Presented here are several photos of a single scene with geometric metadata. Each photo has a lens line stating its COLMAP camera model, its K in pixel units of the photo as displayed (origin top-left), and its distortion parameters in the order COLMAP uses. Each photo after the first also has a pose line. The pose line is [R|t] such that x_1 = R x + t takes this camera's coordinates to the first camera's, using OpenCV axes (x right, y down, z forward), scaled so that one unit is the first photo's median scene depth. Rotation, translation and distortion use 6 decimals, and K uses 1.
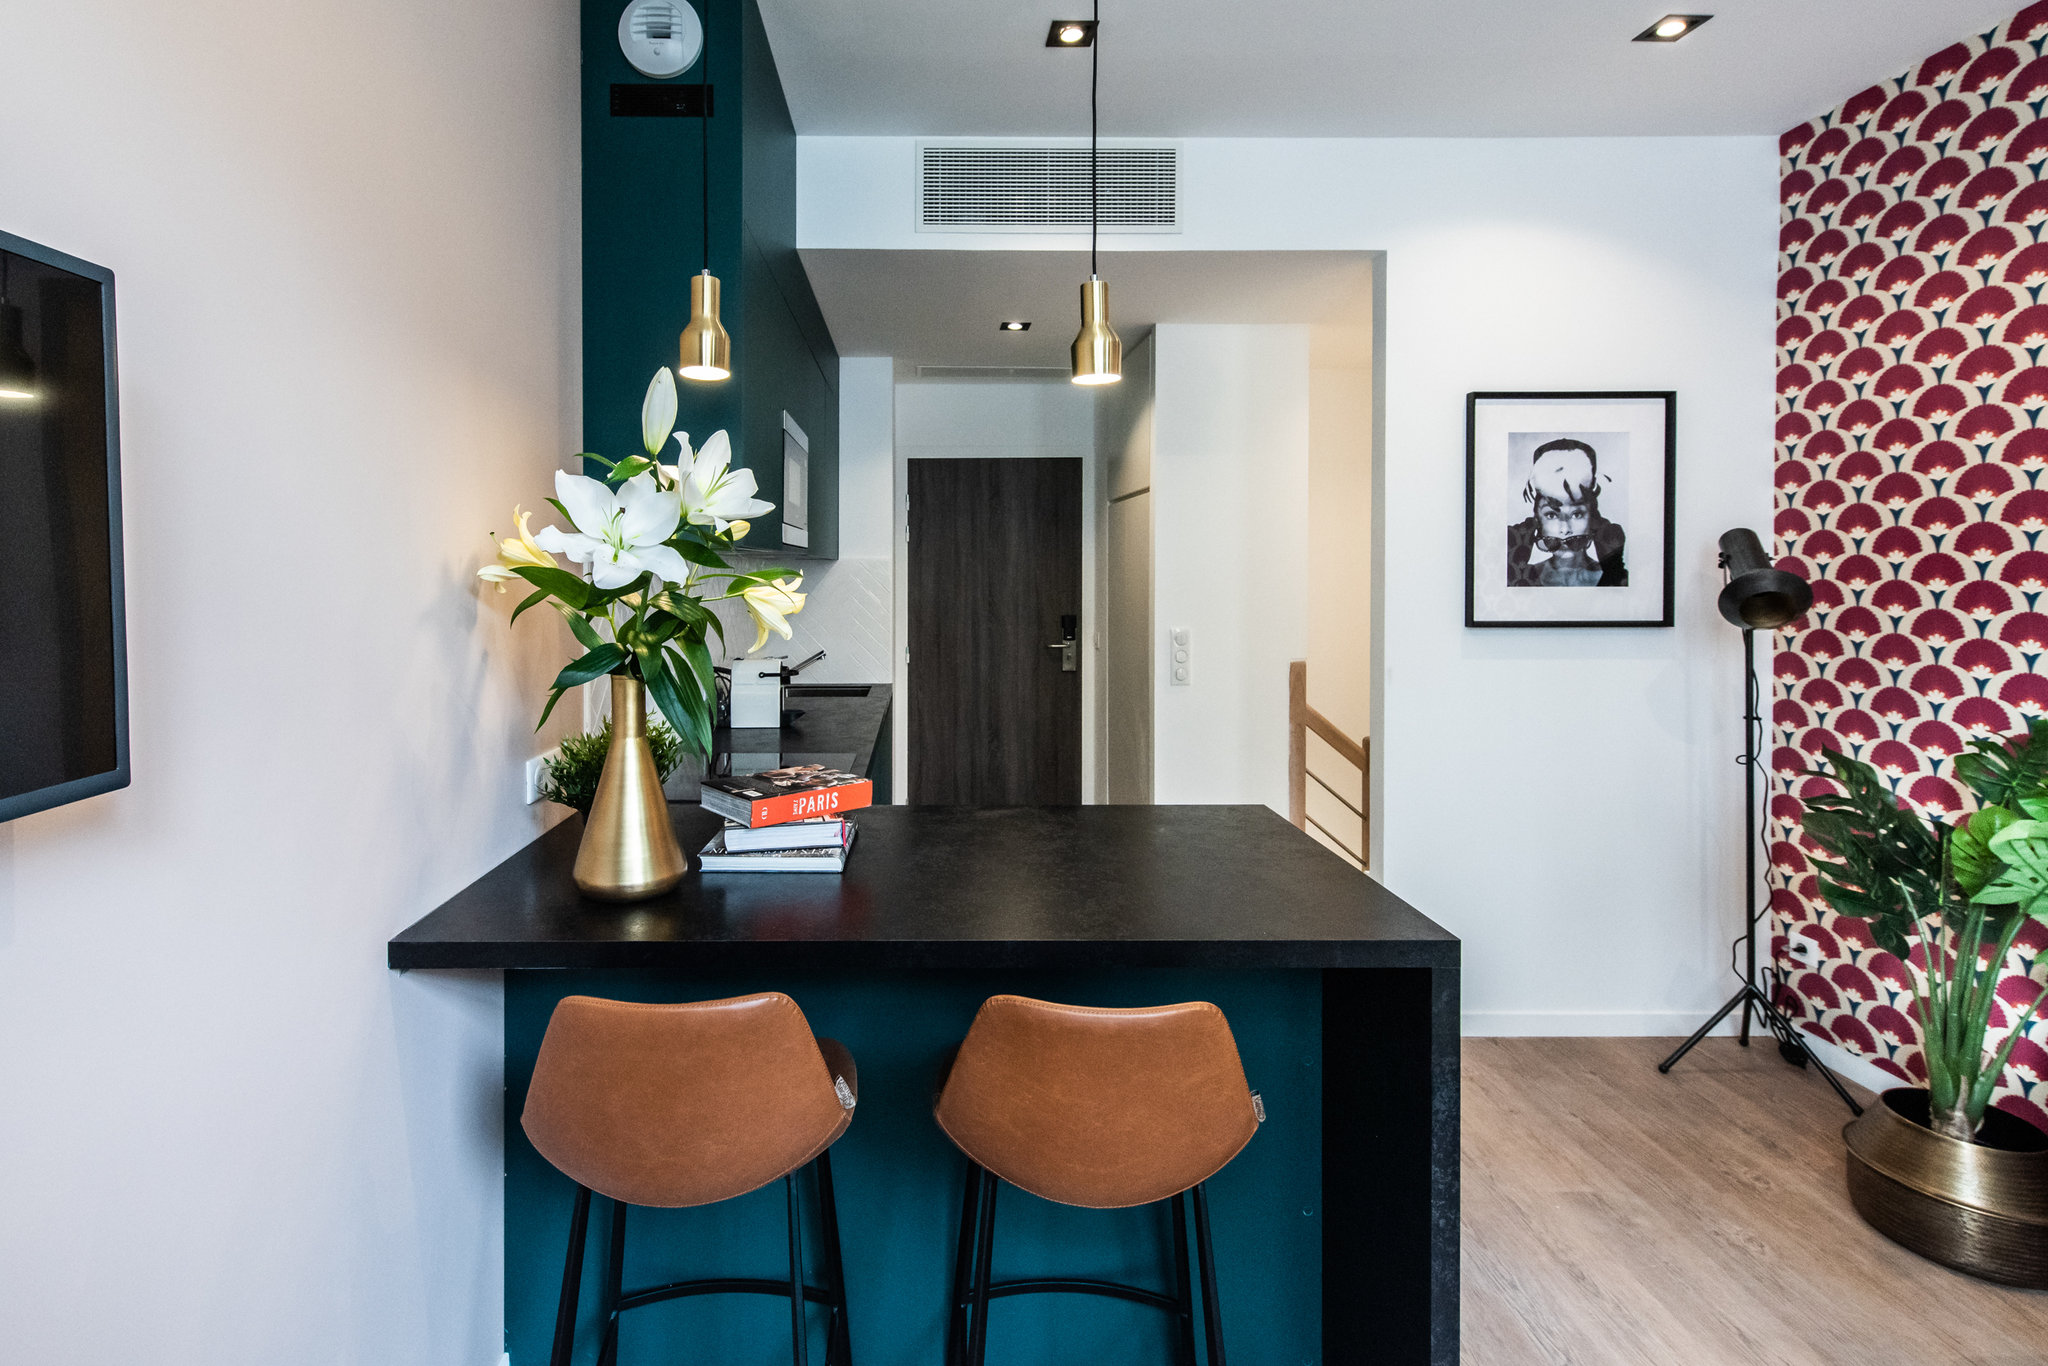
lens RADIAL K [[950.7, 0, 1023.4], [0, 950.7, 576.2], [0, 0, 1]] dist [0.003606, 0.000262]
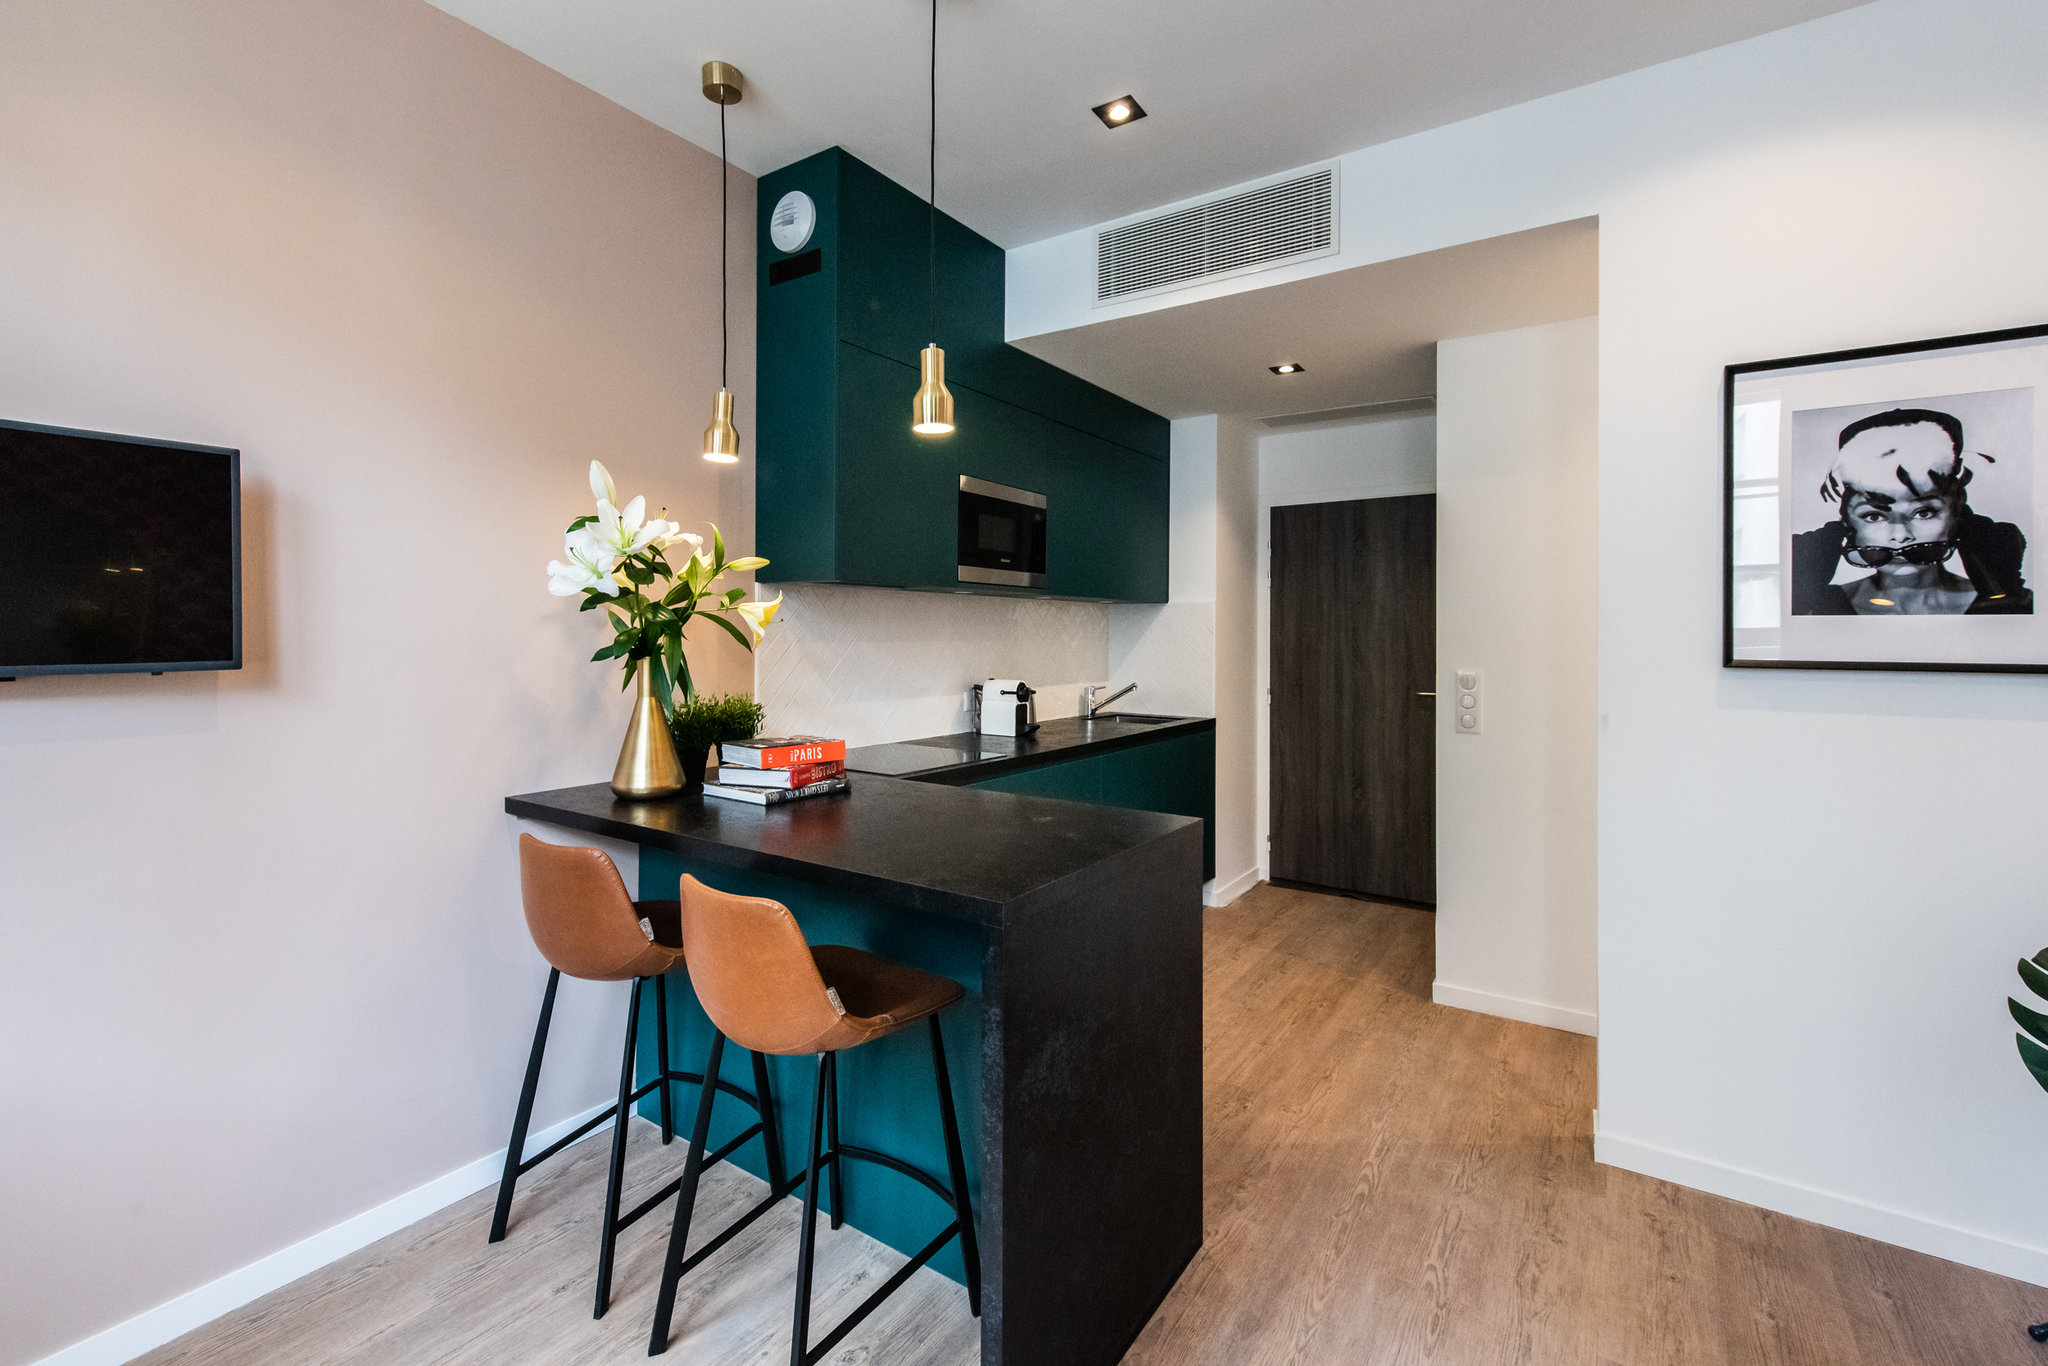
lens RADIAL K [[910.7, 0, 1019.5], [0, 910.7, 617.6], [0, 0, 1]] dist [0.002174, -0.000464]
pose [[0.819351, -0.005975, -0.573260, 0.419231], [-0.004052, 0.999860, -0.016214, 0.027051], [0.573277, 0.015608, 0.819213, 0.056397]]
